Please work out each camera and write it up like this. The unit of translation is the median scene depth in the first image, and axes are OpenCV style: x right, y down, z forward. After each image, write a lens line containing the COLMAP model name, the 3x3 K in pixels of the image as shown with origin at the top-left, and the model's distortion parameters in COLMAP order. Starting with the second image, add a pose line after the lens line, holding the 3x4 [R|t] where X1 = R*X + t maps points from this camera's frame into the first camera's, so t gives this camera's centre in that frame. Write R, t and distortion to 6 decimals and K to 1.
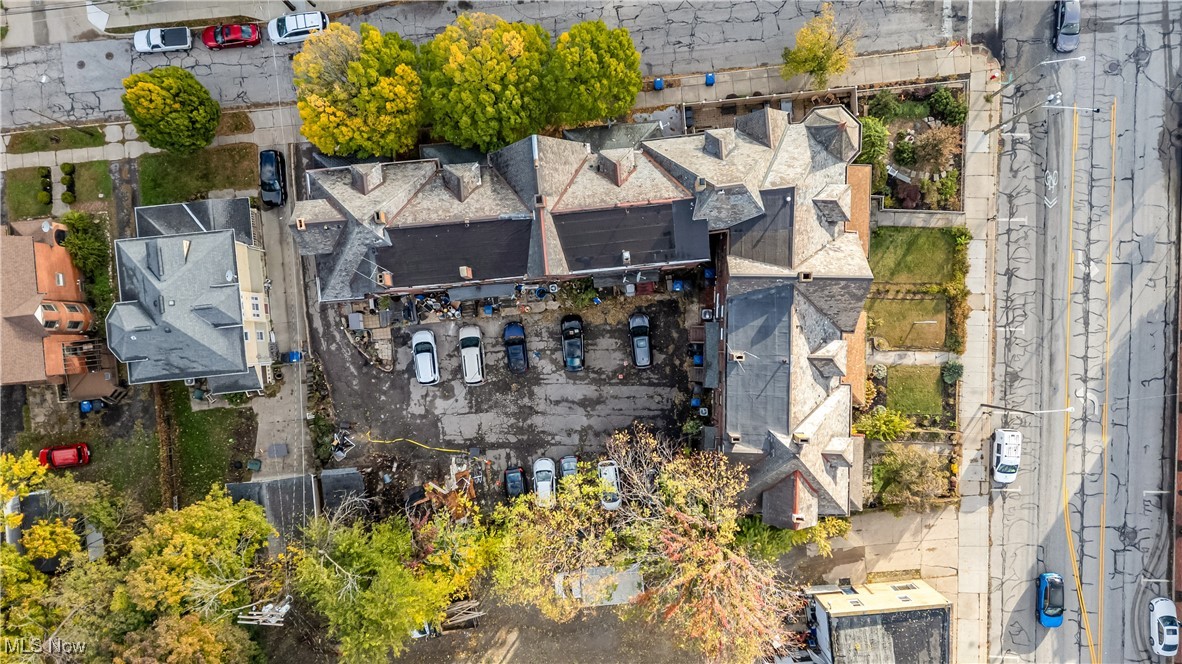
lens RADIAL K [[841.3, 0, 590.8], [0, 841.3, 329.6], [0, 0, 1]] dist [0.036548, -0.010356]
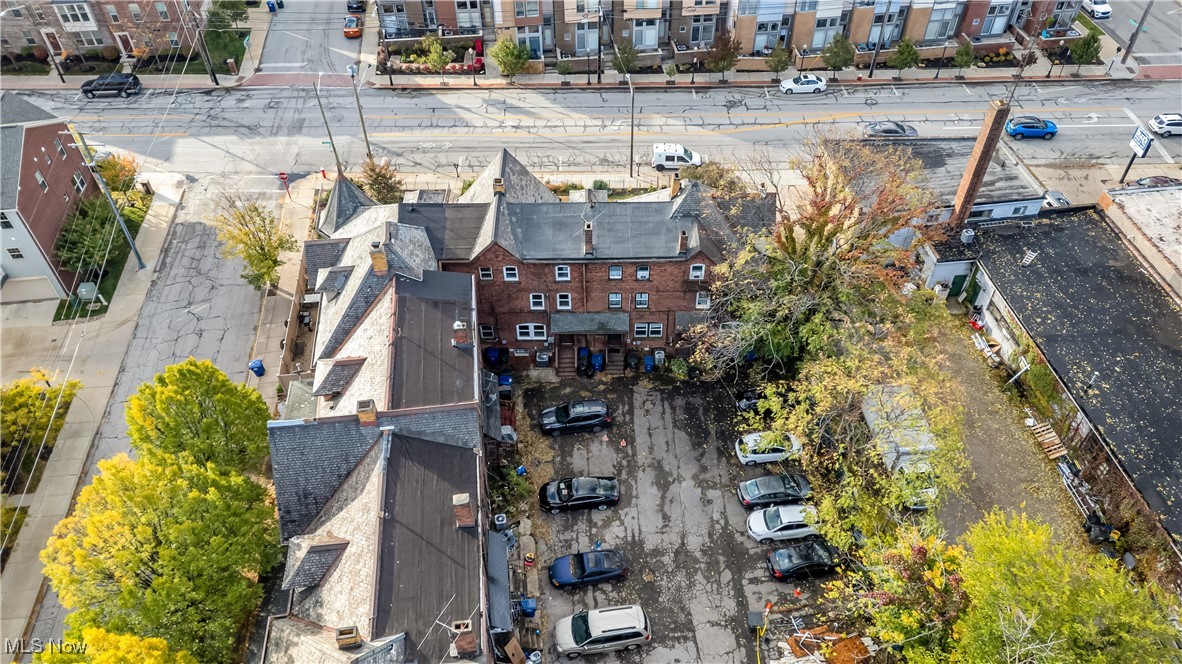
lens RADIAL K [[841.3, 0, 593.1], [0, 841.3, 331.9], [0, 0, 1]] dist [0.036548, -0.010356]
pose [[-0.027332, -0.699000, 0.714599, -0.430265], [0.999616, -0.015808, 0.022770, 0.013333], [-0.004620, 0.714947, 0.699164, 0.402329]]
